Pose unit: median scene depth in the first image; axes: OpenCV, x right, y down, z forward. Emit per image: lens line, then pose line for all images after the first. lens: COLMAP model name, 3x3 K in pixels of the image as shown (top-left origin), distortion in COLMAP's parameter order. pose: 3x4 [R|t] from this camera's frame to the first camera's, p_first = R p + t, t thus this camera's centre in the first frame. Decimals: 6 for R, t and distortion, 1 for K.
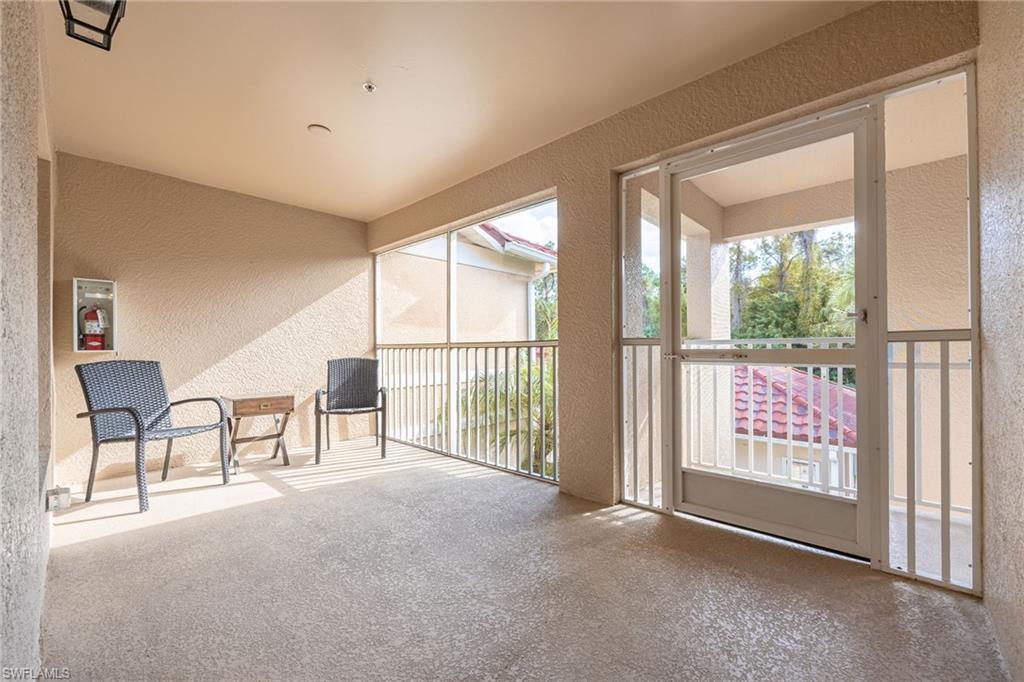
lens RADIAL K [[421.2, 0, 515.1], [0, 421.2, 341.1], [0, 0, 1]] dist [0.004860, -0.000258]
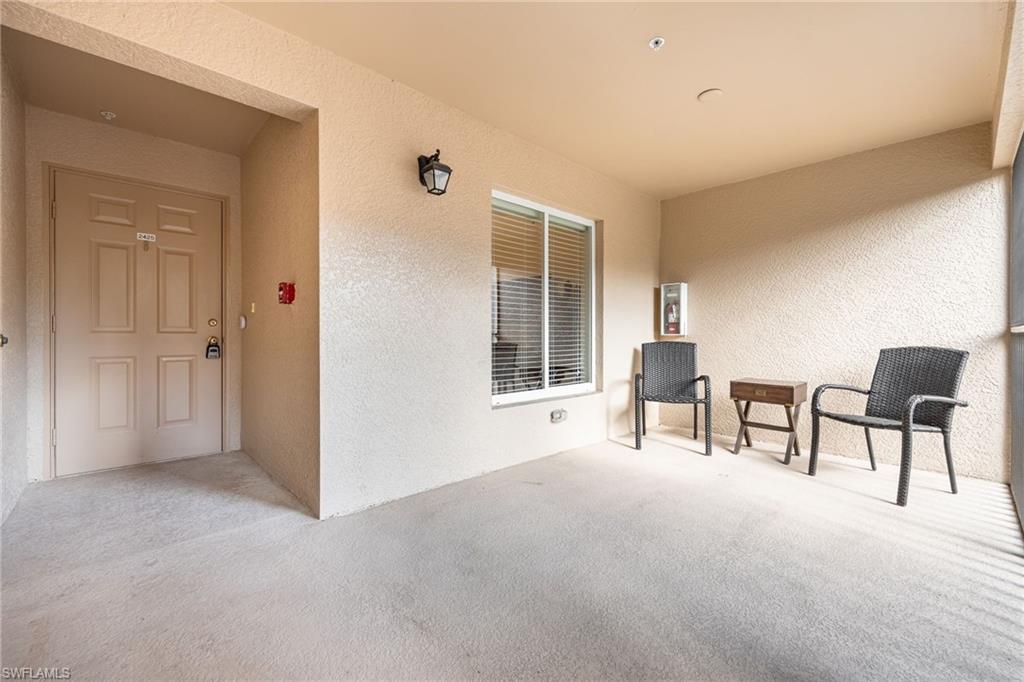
lens RADIAL K [[421.2, 0, 515.0], [0, 421.2, 335.6], [0, 0, 1]] dist [0.004860, -0.000258]
pose [[-0.063205, -0.004328, -0.997991, 0.420606], [0.004697, 0.999978, -0.004634, 0.029993], [0.997990, -0.004981, -0.063183, 0.561513]]
